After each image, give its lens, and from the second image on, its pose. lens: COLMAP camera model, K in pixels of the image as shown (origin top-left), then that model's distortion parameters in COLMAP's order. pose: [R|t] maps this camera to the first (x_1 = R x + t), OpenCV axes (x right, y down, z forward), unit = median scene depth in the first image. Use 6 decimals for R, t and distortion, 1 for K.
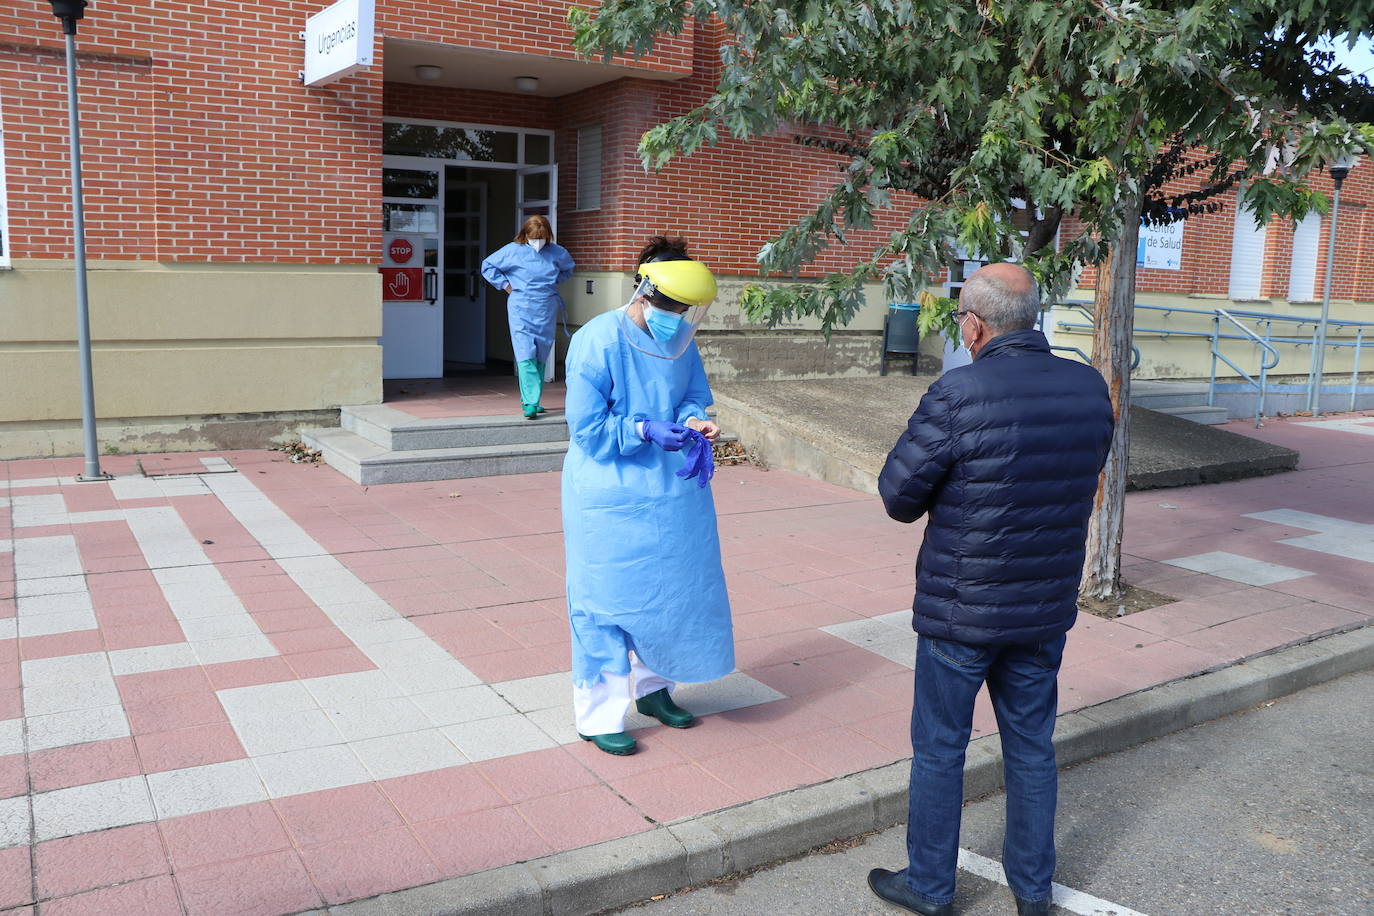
lens RADIAL K [[1157.4, 0, 650.3], [0, 1157.4, 469.5], [0, 0, 1]] dist [-0.094968, 0.045563]
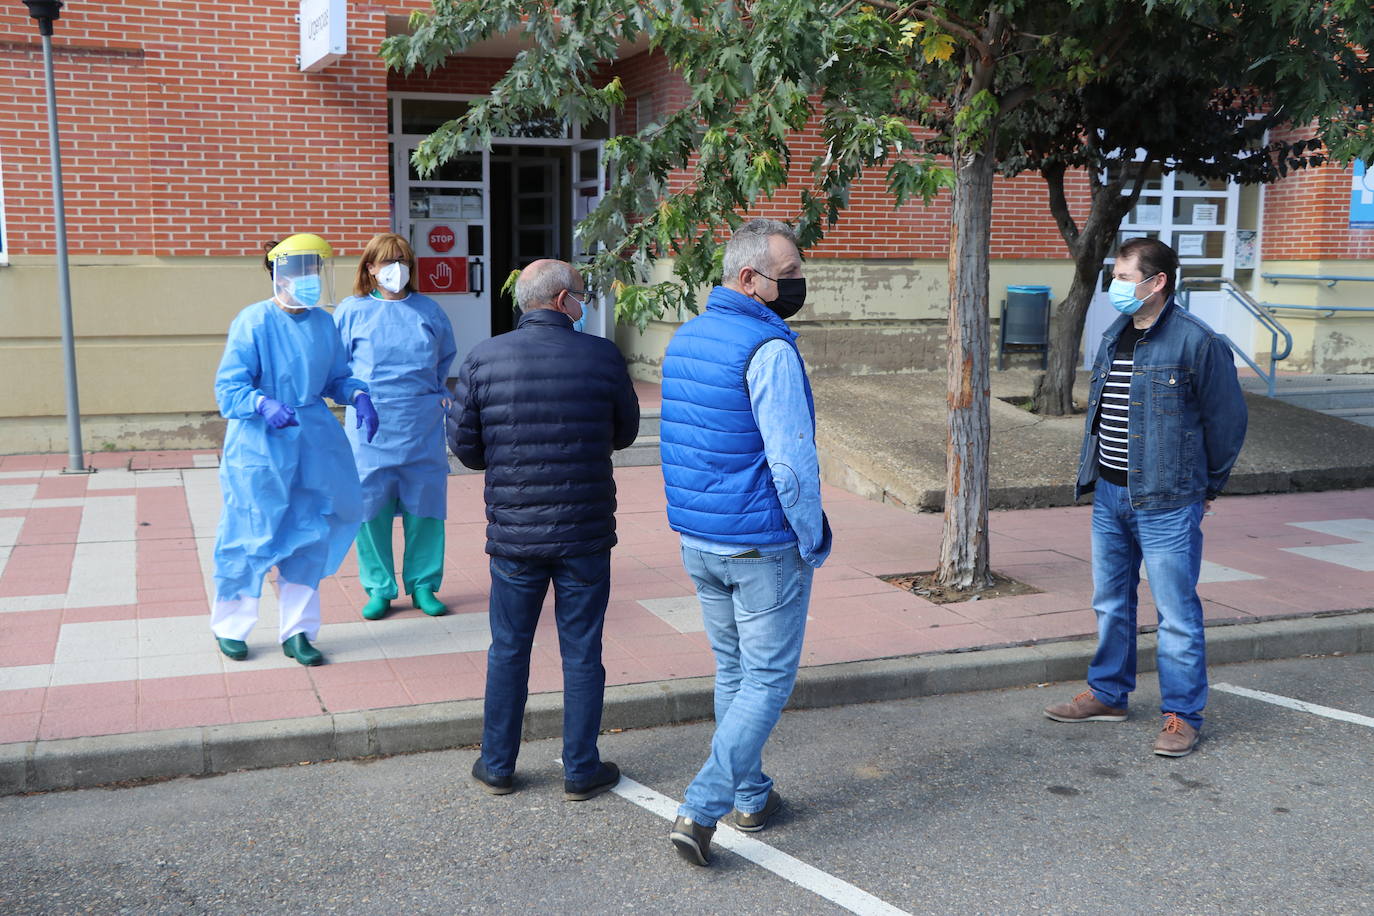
lens RADIAL K [[1589.9, 0, 708.6], [0, 1589.9, 491.3], [0, 0, 1]] dist [0.035209, 0.000000]
pose [[0.977112, 0.008088, -0.212574, 0.340614], [-0.012177, 0.999765, -0.017932, 0.041472], [0.212379, 0.020110, 0.976980, -0.257702]]
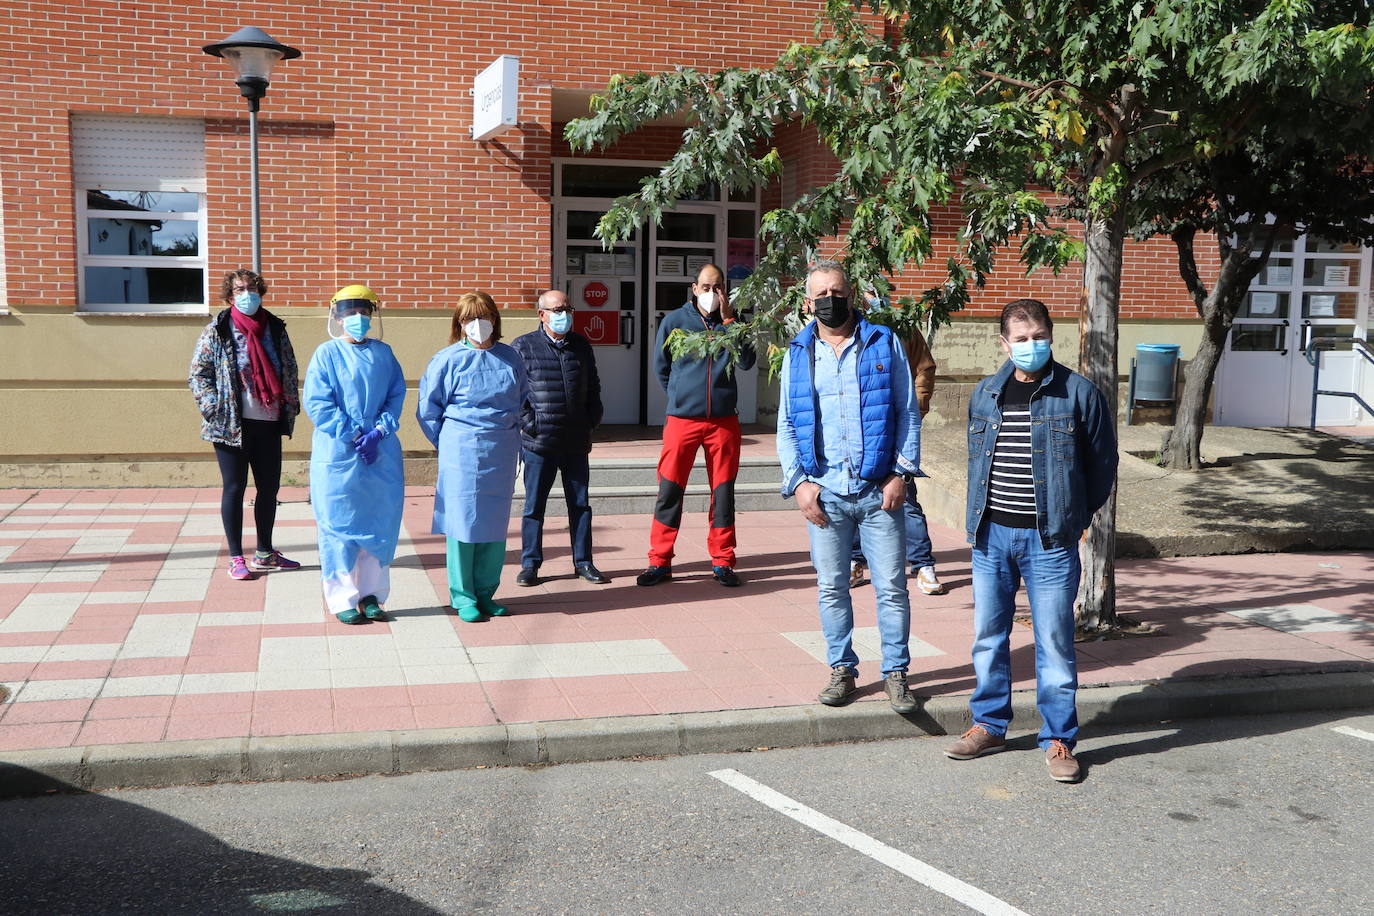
lens RADIAL K [[1589.9, 0, 679.9], [0, 1589.9, 468.7], [0, 0, 1]] dist [0.035209, 0.000000]
pose [[0.952720, 0.017609, -0.303339, 0.344723], [-0.037996, 0.997388, -0.061437, 0.050916], [0.301465, 0.070057, 0.950900, -0.337151]]
